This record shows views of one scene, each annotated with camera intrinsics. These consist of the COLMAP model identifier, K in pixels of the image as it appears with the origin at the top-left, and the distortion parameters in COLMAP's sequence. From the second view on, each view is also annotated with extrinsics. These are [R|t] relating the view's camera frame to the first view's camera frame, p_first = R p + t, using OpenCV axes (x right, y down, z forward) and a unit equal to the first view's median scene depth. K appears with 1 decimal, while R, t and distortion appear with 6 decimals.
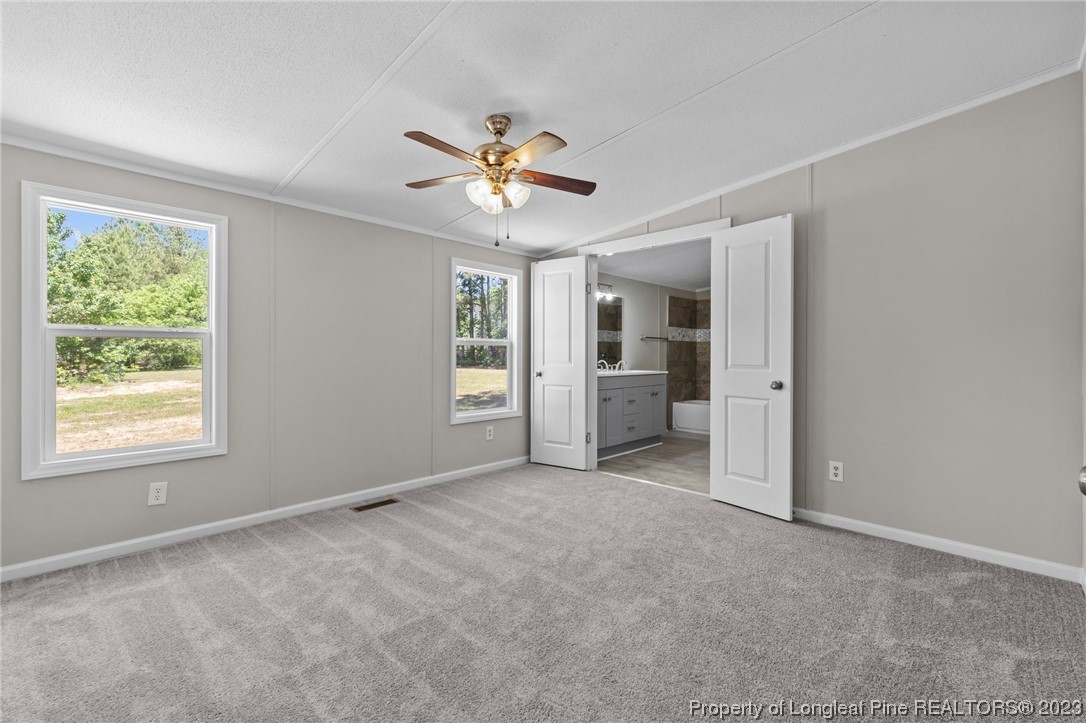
lens RADIAL K [[461.0, 0, 540.3], [0, 461.0, 356.1], [0, 0, 1]] dist [0.001303, 0.000097]
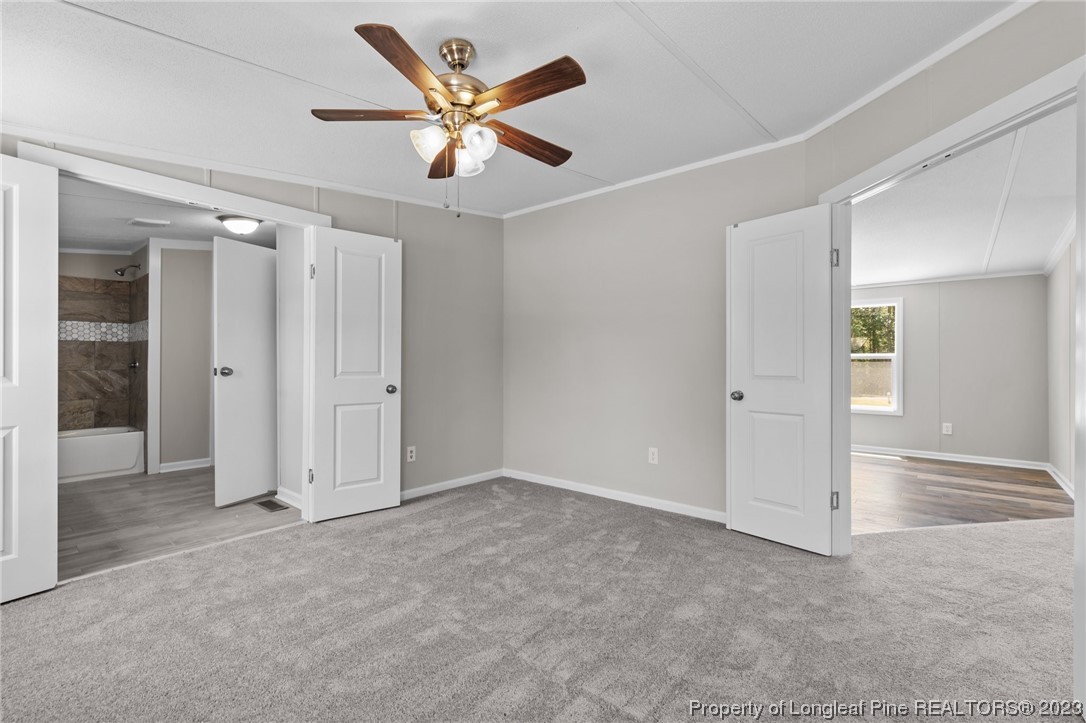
lens RADIAL K [[485.9, 0, 543.0], [0, 485.9, 361.5], [0, 0, 1]] dist [-0.000461, -0.000130]
pose [[-0.070039, -0.003123, 0.997539, -0.671681], [-0.000743, 0.999995, 0.003078, -0.007398], [-0.997544, -0.000526, -0.070041, 0.695749]]
